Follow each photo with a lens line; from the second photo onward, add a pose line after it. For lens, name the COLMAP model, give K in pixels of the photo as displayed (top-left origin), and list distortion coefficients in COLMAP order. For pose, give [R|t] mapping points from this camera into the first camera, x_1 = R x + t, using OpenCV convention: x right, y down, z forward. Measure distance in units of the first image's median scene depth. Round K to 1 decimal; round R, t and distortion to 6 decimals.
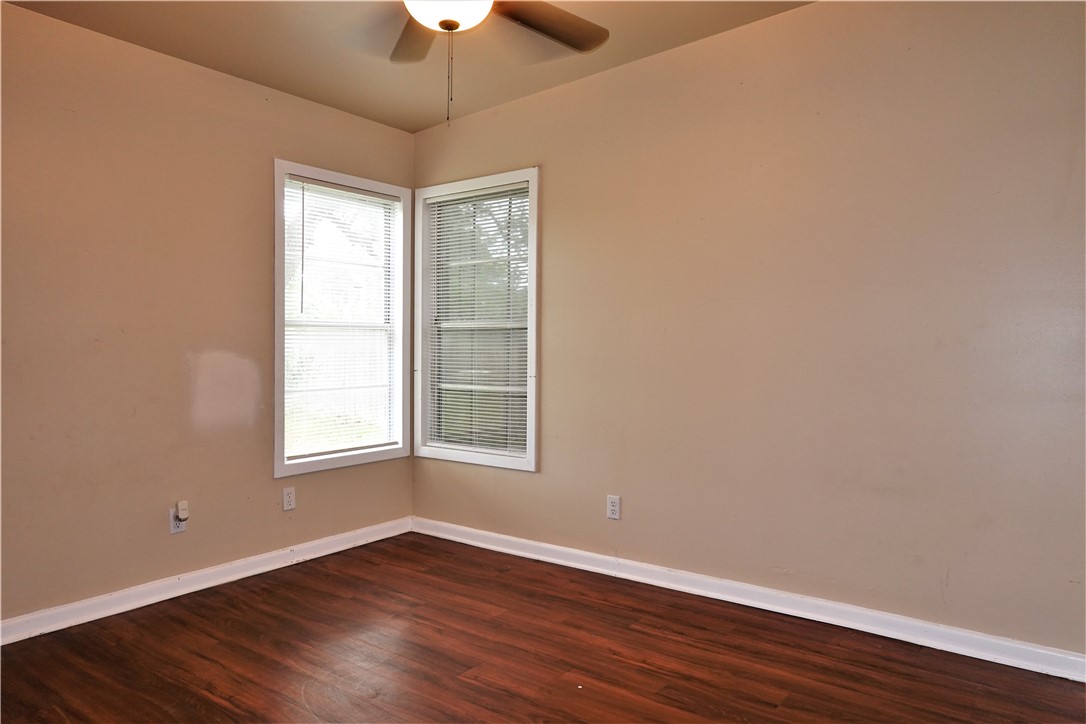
lens RADIAL K [[720.4, 0, 543.0], [0, 720.4, 362.0], [0, 0, 1]] dist [0.005910, 0.001960]
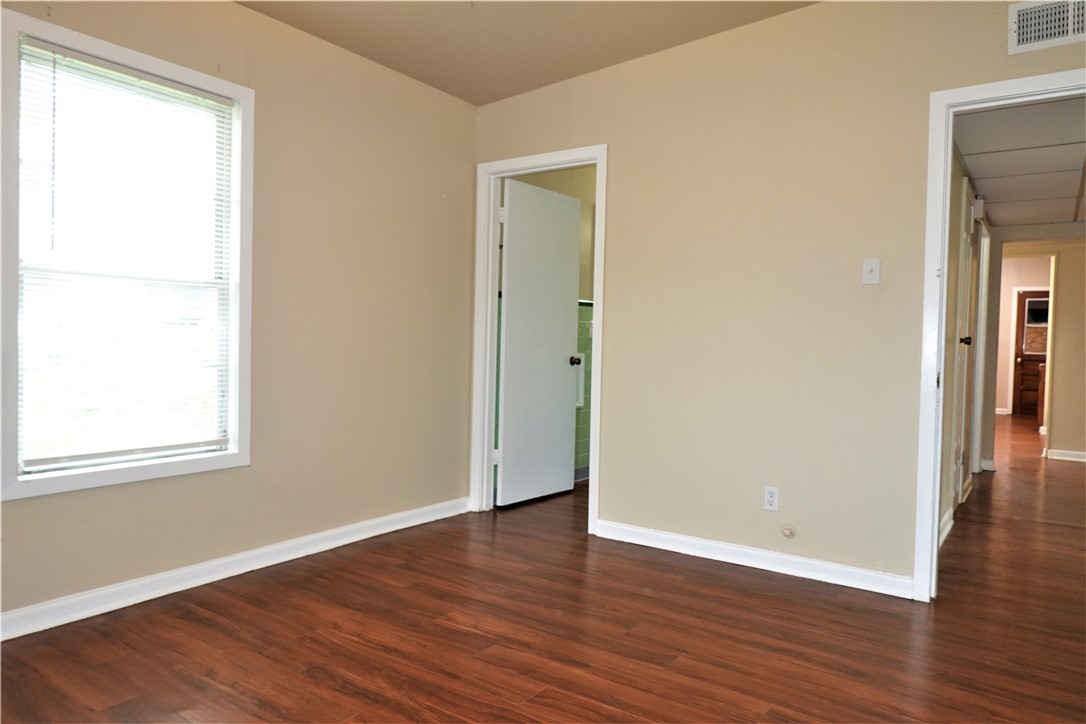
lens RADIAL K [[720.4, 0, 543.0], [0, 720.4, 362.0], [0, 0, 1]] dist [0.005910, 0.001960]
pose [[0.999847, 0.016695, -0.005286, 0.105902], [-0.016712, 0.999856, -0.003026, 0.024272], [0.005235, 0.003114, 0.999981, 0.296371]]
